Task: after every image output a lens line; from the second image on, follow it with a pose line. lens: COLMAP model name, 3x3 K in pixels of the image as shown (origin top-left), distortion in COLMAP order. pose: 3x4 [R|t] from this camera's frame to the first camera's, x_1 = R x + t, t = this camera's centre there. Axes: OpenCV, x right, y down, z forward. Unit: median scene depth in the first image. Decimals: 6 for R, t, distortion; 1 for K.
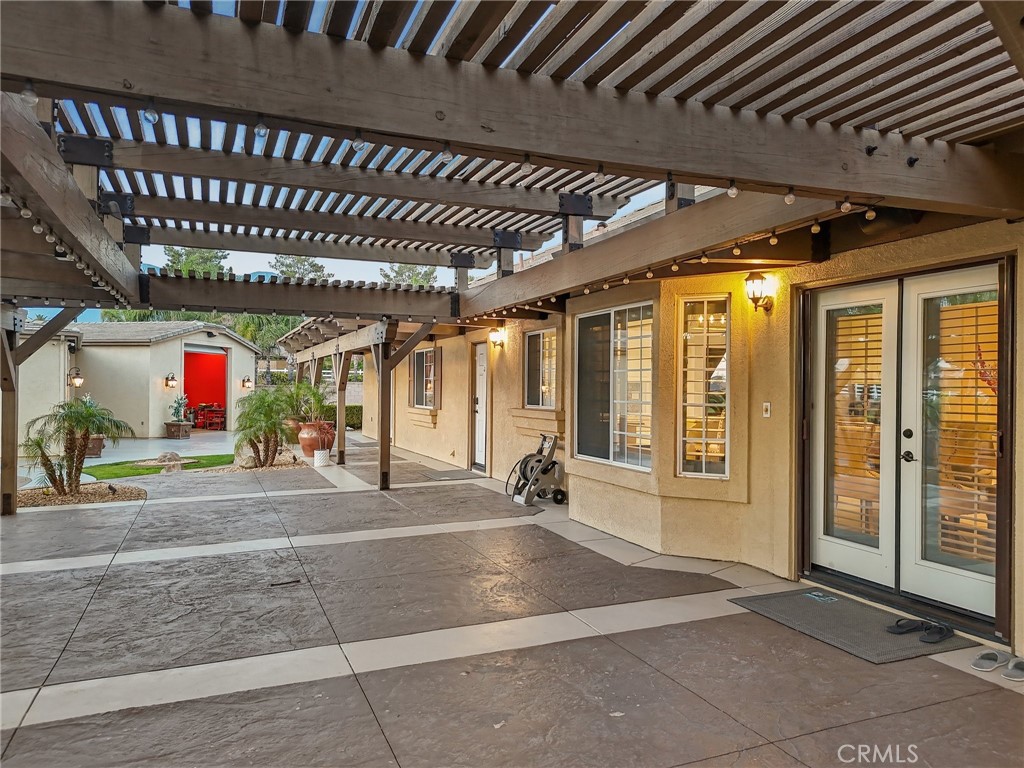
lens RADIAL K [[756.4, 0, 516.7], [0, 756.4, 388.3], [0, 0, 1]] dist [0.079121, -0.086544]
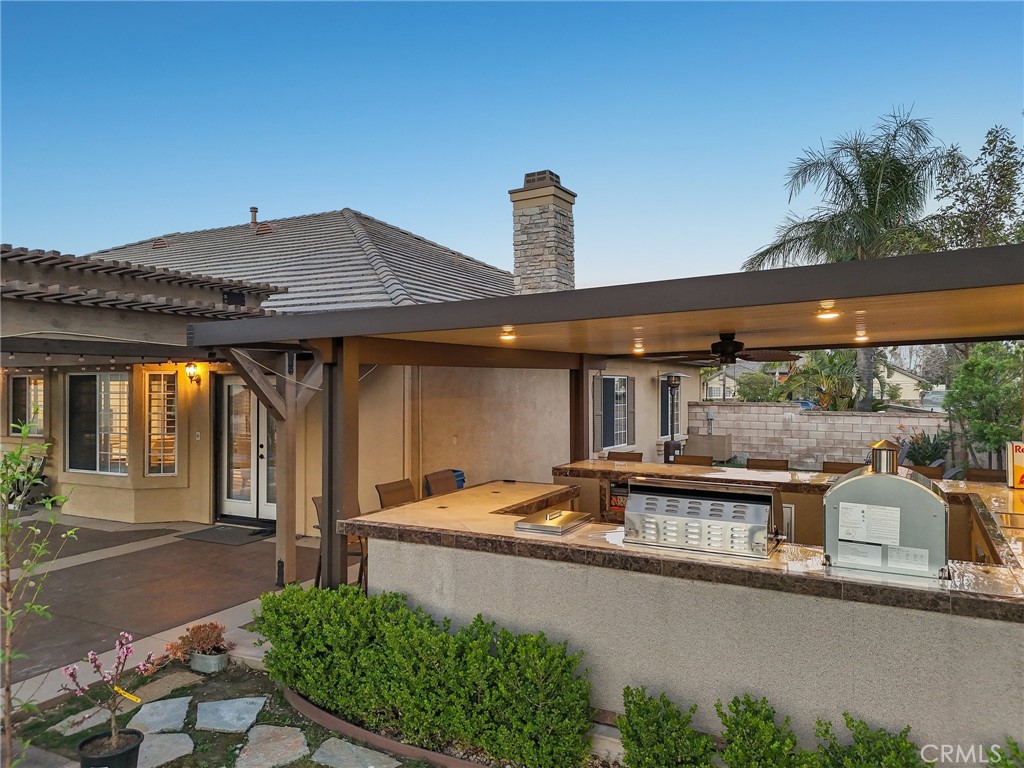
lens RADIAL K [[756.4, 0, 516.7], [0, 756.4, 388.3], [0, 0, 1]] dist [0.079121, -0.086544]
pose [[0.786490, -0.007702, 0.617555, -0.201695], [0.009785, 0.999952, 0.000009, -0.076658], [-0.617525, 0.006036, 0.786528, -0.900974]]
